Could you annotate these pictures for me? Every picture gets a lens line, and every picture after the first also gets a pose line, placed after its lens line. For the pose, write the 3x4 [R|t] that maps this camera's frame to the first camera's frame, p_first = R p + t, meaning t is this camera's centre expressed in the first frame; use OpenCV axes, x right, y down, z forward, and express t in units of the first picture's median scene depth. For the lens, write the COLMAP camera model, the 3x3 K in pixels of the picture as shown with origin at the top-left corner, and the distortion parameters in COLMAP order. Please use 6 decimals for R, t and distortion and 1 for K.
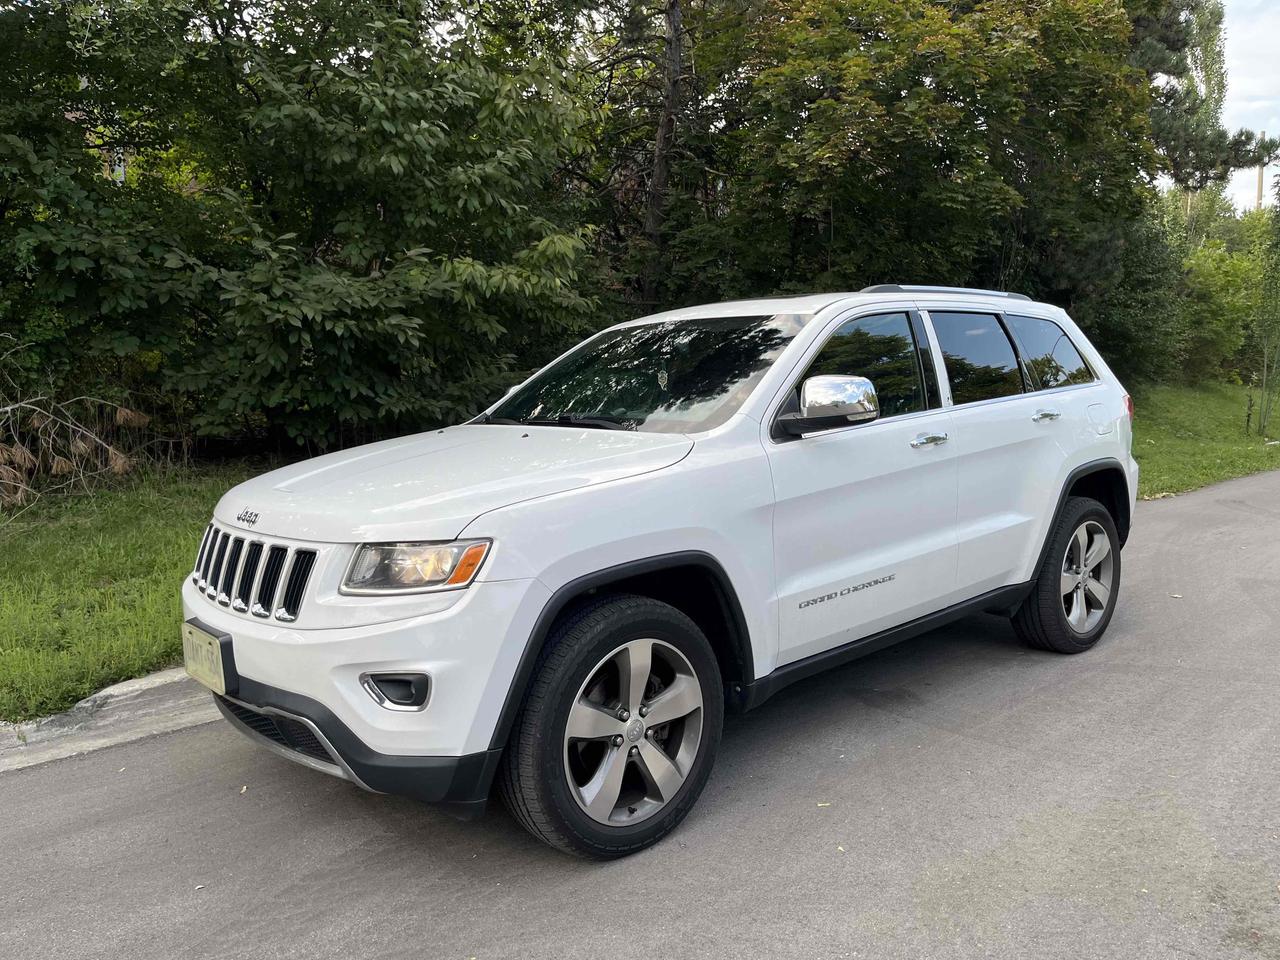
lens RADIAL K [[981.0, 0, 626.1], [0, 981.0, 491.4], [0, 0, 1]] dist [0.060456, -0.084258]
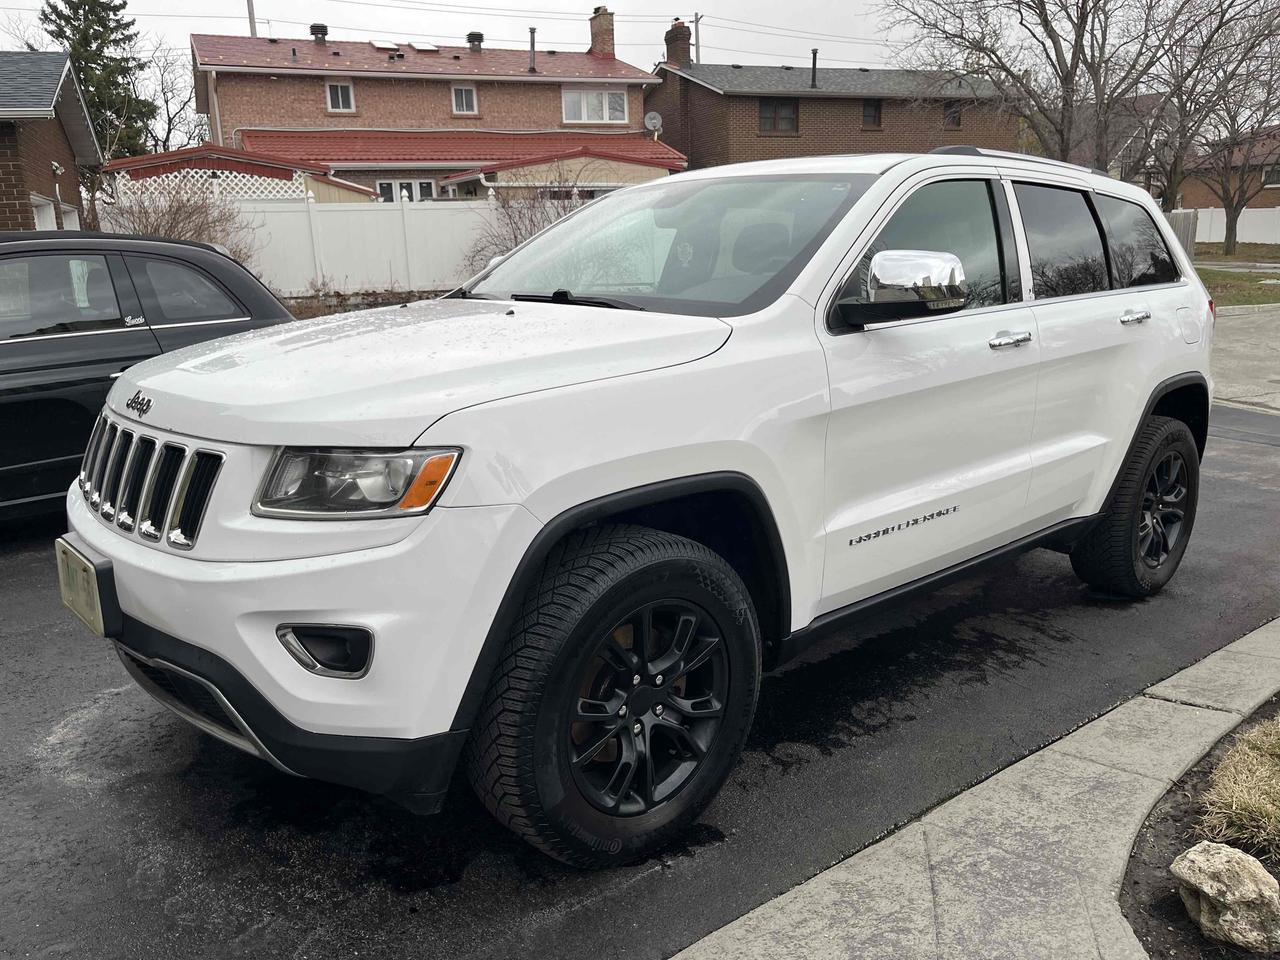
lens RADIAL K [[981.0, 0, 629.9], [0, 981.0, 483.5], [0, 0, 1]] dist [0.060456, -0.084258]
pose [[0.999045, 0.036454, 0.024069, -0.020793], [-0.038530, 0.994982, 0.092335, 0.001895], [-0.020582, -0.093175, 0.995437, 0.195067]]
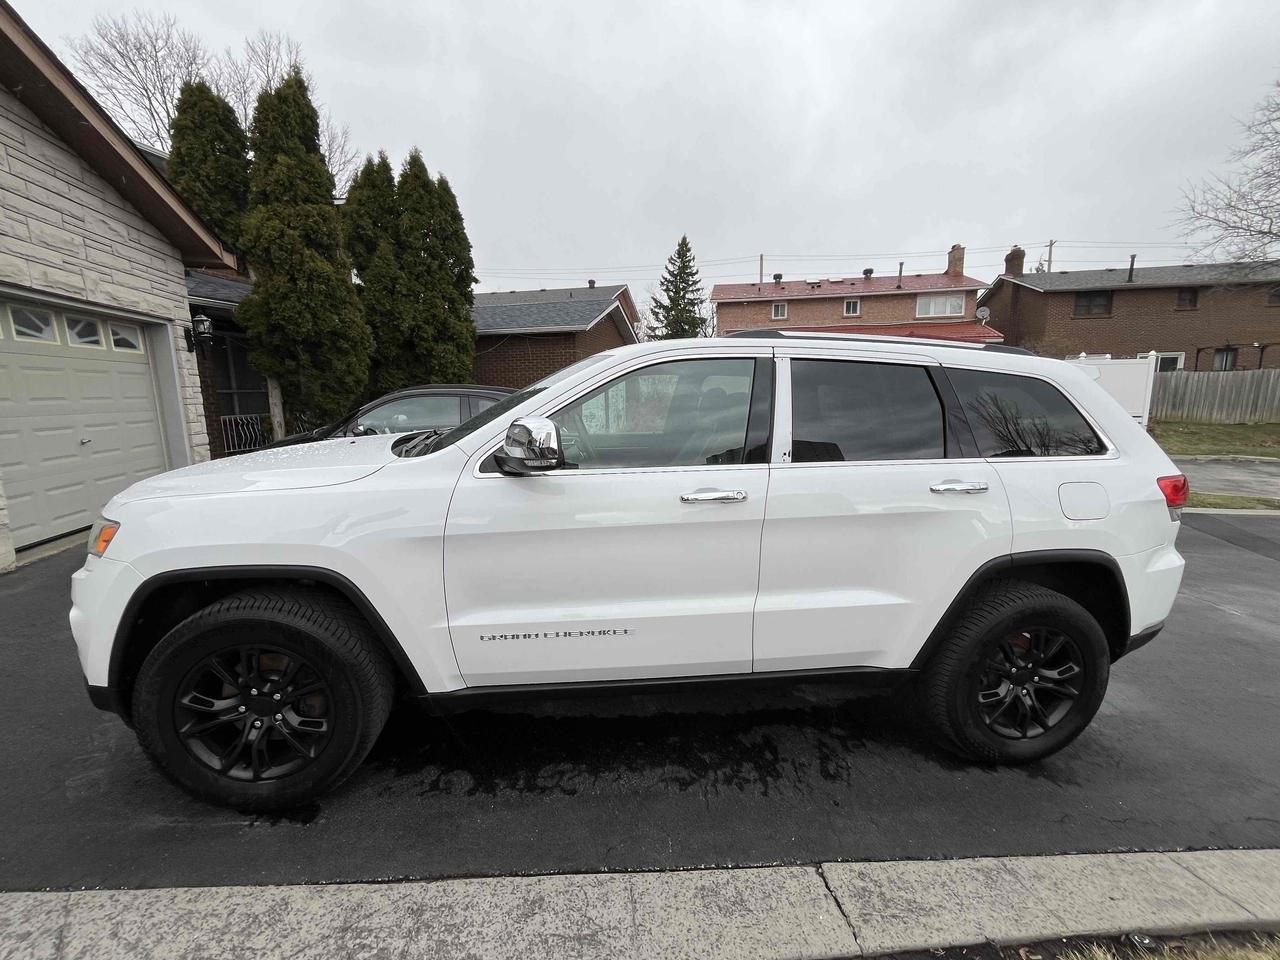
lens RADIAL K [[539.0, 0, 636.8], [0, 539.0, 474.8], [0, 0, 1]] dist [-0.006222, 0.000520]
pose [[0.830588, 0.144517, -0.537809, 0.536631], [-0.128673, 0.989411, 0.067149, -0.100799], [0.541818, 0.013428, 0.840388, 0.558482]]
